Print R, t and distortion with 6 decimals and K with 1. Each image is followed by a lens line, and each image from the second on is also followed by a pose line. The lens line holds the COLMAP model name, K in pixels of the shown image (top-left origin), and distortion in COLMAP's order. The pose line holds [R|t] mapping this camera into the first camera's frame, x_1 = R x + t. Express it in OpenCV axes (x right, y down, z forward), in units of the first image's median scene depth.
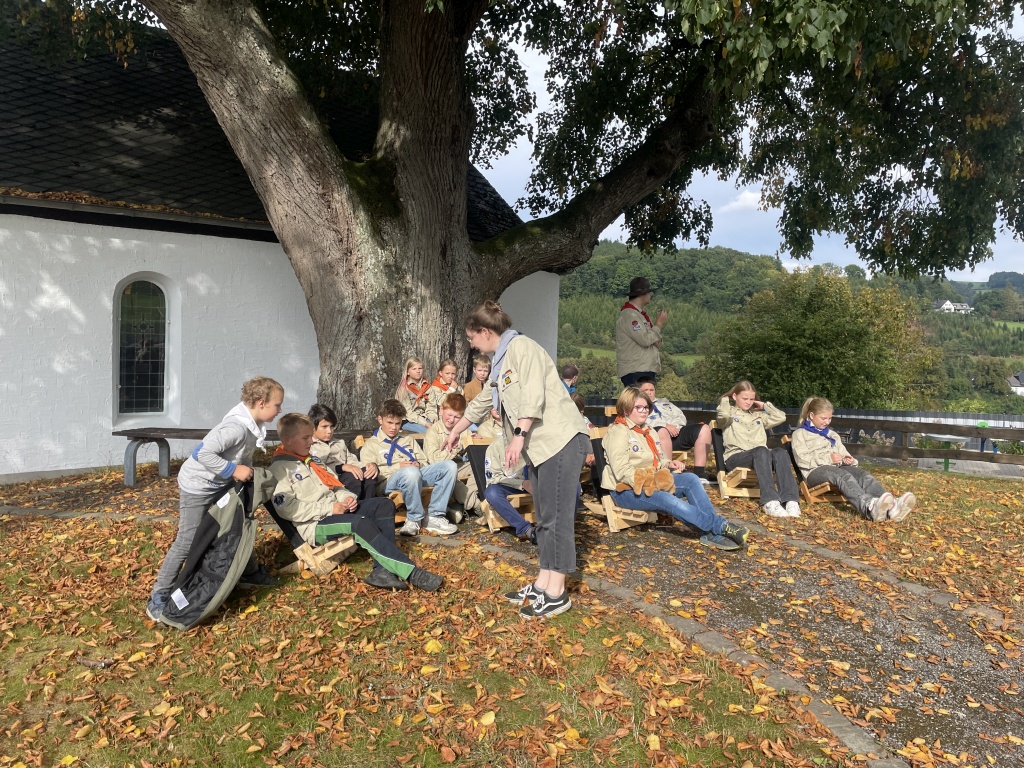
lens RADIAL K [[774.5, 0, 508.0], [0, 774.5, 379.8], [0, 0, 1]] dist [0.048936, -0.061596]
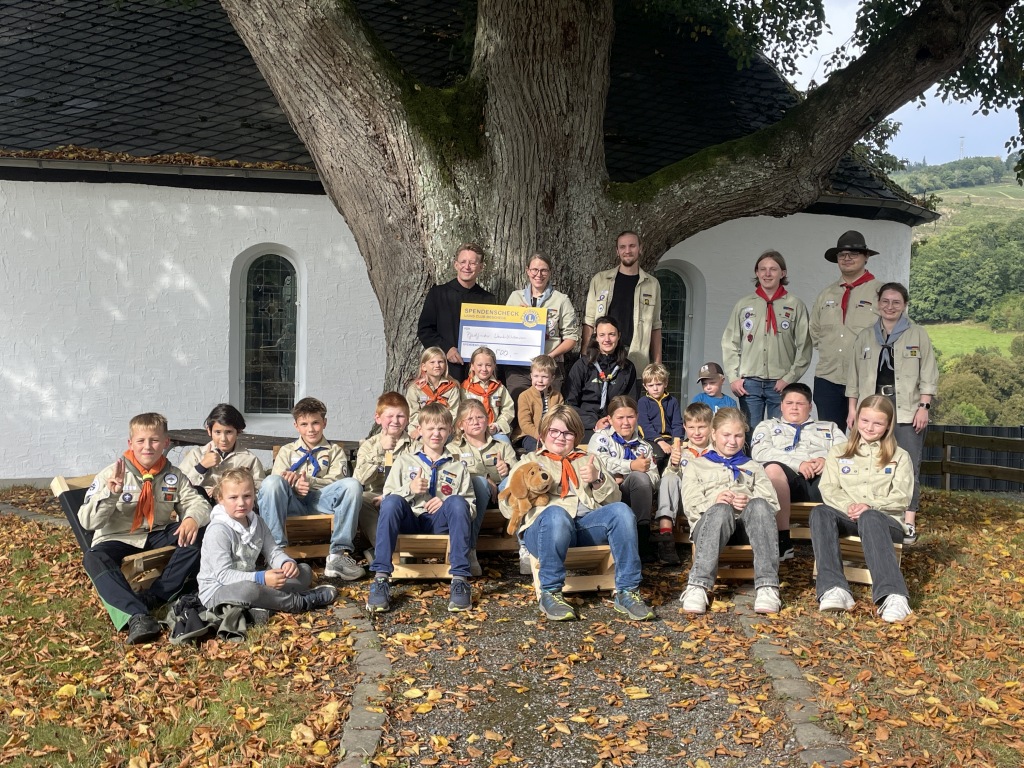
lens RADIAL K [[1135.2, 0, 497.2], [0, 1135.2, 395.8], [0, 0, 1]] dist [0.030301, 0.000000]
pose [[0.884218, 0.030281, -0.466091, 0.327842], [-0.025777, 0.999539, 0.016037, -0.002144], [0.466362, -0.002165, 0.884591, 0.048004]]
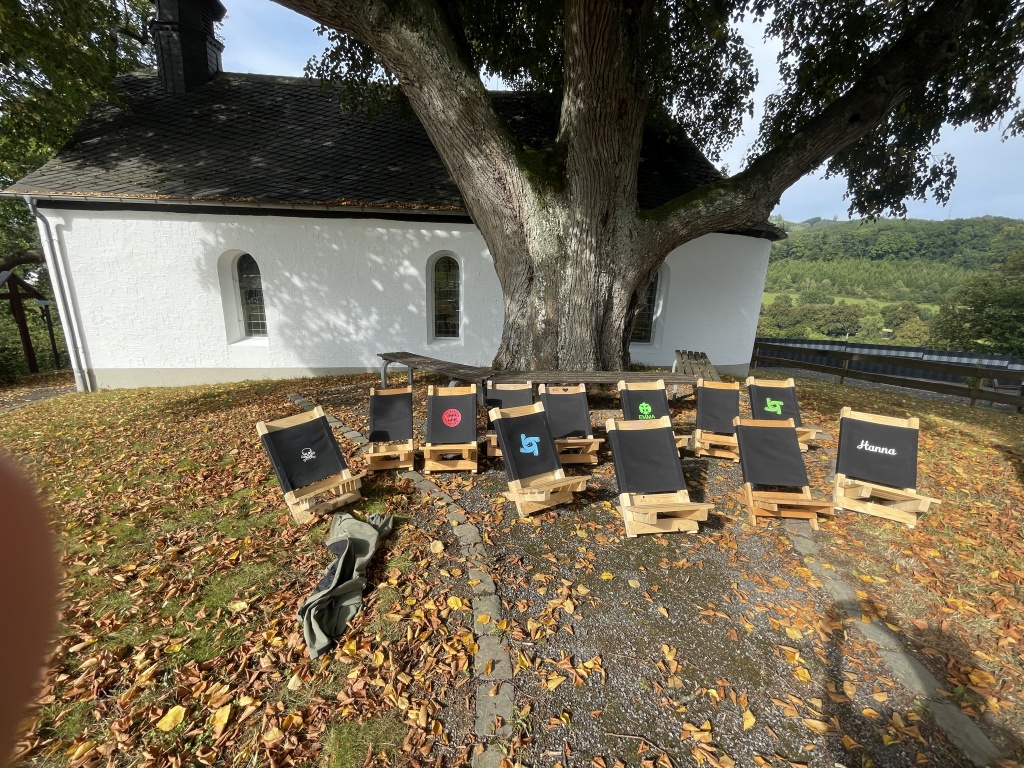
lens RADIAL K [[413.6, 0, 507.4], [0, 413.6, 384.8], [0, 0, 1]] dist [-0.007483, -0.000099]
pose [[0.840294, 0.128540, -0.526671, 0.137602], [-0.034456, 0.982183, 0.184740, -0.027768], [0.541034, -0.137089, 0.829752, 0.331571]]
